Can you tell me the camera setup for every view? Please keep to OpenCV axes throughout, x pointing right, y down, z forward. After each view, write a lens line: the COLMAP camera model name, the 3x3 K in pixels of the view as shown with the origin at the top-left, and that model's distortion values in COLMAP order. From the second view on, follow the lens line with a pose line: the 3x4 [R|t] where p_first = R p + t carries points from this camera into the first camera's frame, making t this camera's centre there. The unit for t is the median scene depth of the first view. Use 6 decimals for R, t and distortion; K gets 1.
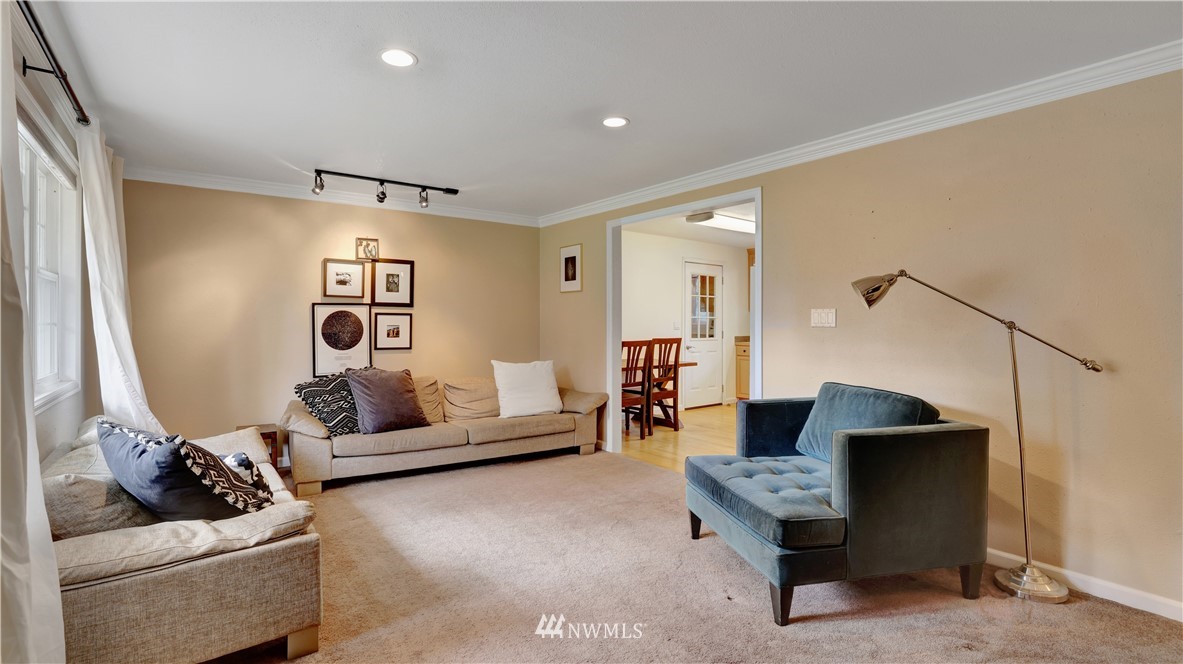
lens RADIAL K [[523.4, 0, 591.5], [0, 523.4, 332.0], [0, 0, 1]] dist [-0.048841, 0.000034]
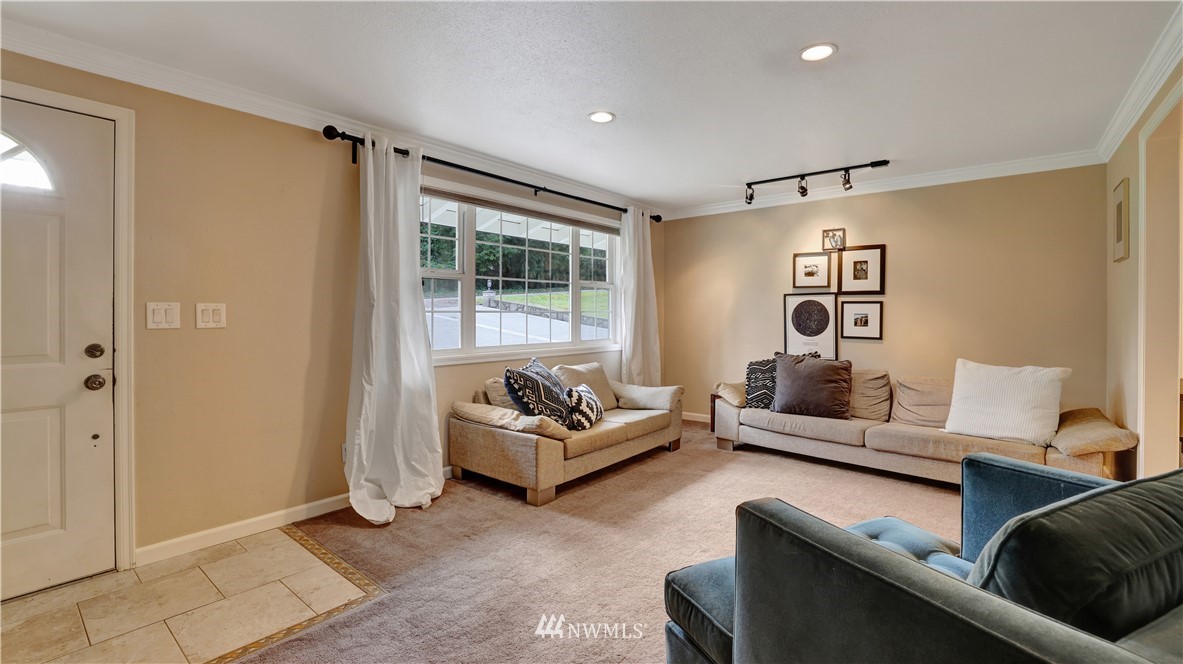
lens RADIAL K [[506.5, 0, 584.5], [0, 506.5, 320.0], [0, 0, 1]] dist [-0.043821, 0.015169]
pose [[0.227292, 0.011525, -0.973759, 0.423855], [-0.017195, 0.999822, 0.007819, 0.000210], [0.973675, 0.014967, 0.227449, 0.296232]]
